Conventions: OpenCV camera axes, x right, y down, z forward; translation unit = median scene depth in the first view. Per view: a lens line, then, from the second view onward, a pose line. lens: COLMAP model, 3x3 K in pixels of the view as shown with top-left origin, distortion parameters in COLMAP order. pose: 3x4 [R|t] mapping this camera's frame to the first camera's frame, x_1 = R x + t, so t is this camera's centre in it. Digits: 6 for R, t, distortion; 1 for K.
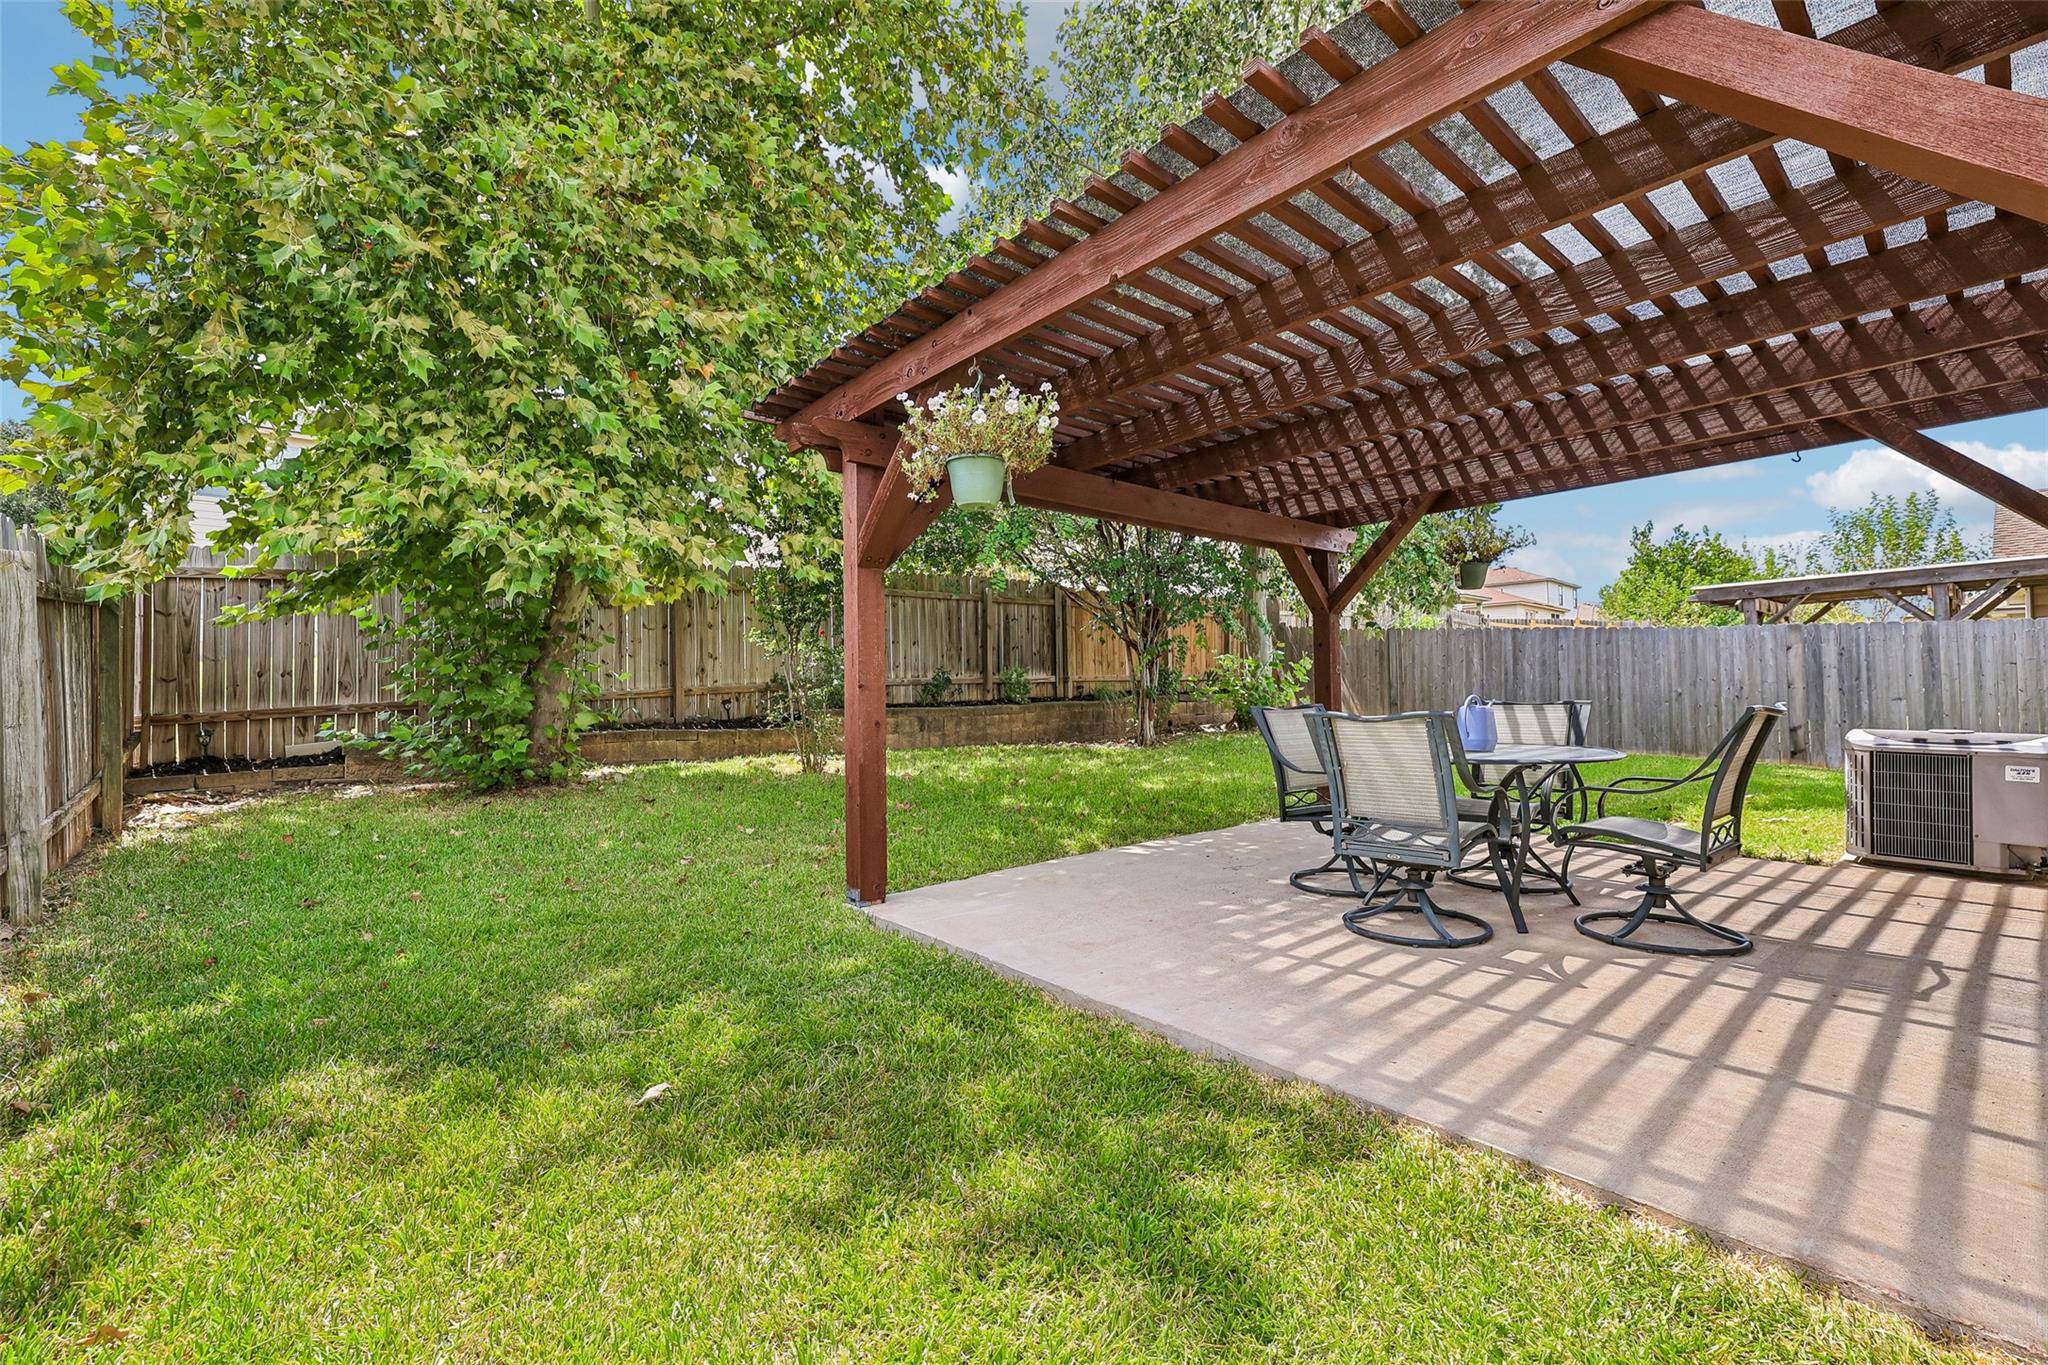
lens RADIAL K [[862.5, 0, 1024.0], [0, 862.5, 682.5], [0, 0, 1]] dist [0.002807, 0.000364]
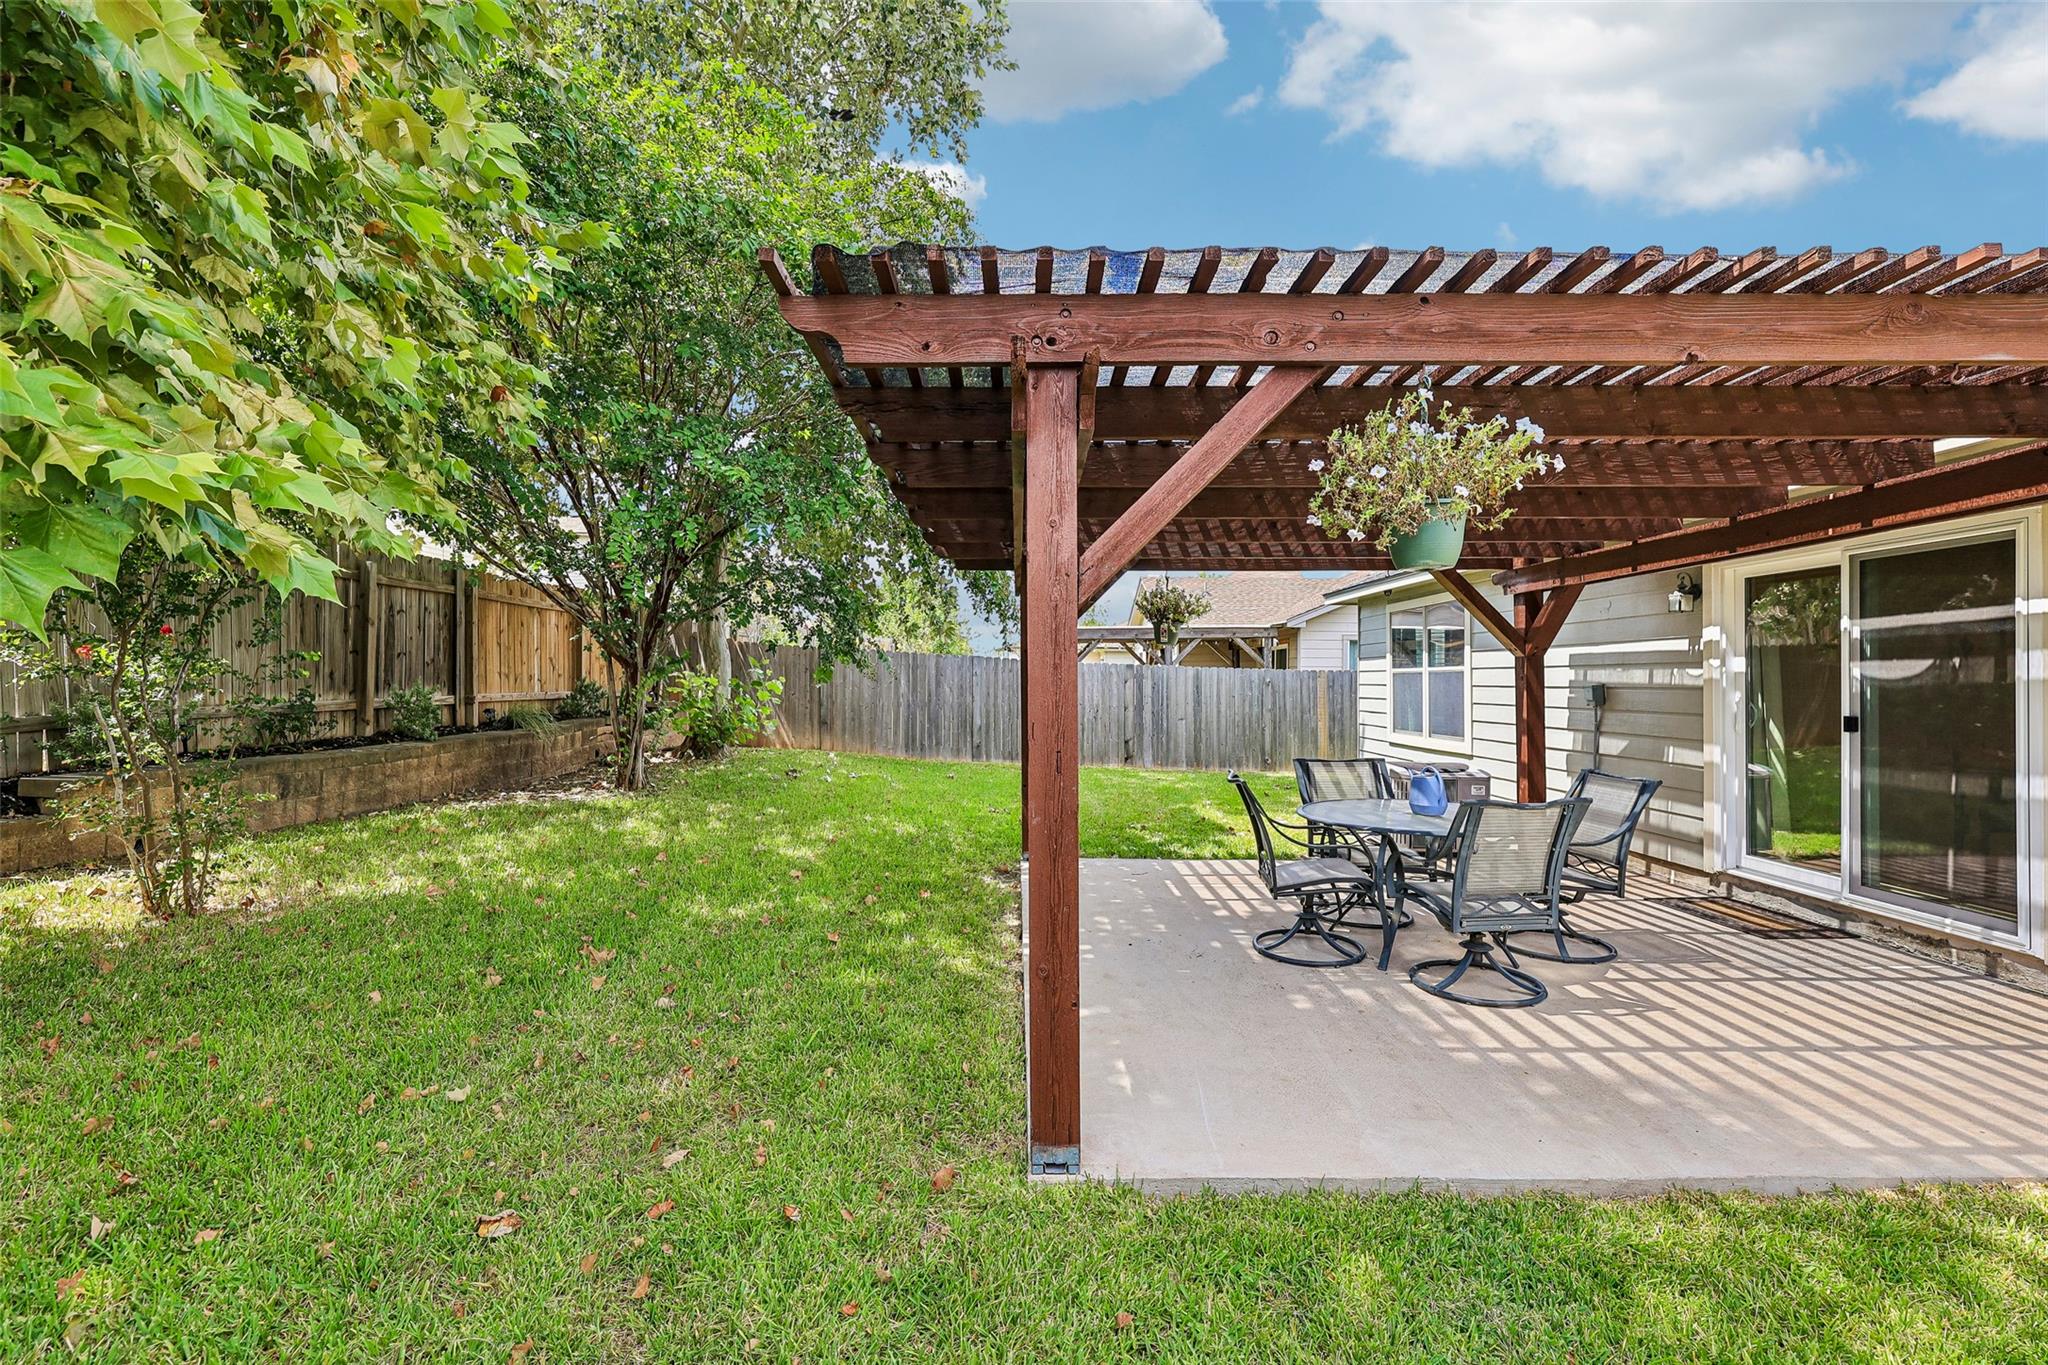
lens RADIAL K [[862.5, 0, 1024.0], [0, 862.5, 682.5], [0, 0, 1]] dist [0.002807, 0.000364]
pose [[0.634458, 0.013344, 0.772842, -0.954461], [-0.019030, 0.999818, -0.001640, -0.115703], [-0.772723, -0.013666, 0.634597, 0.897375]]
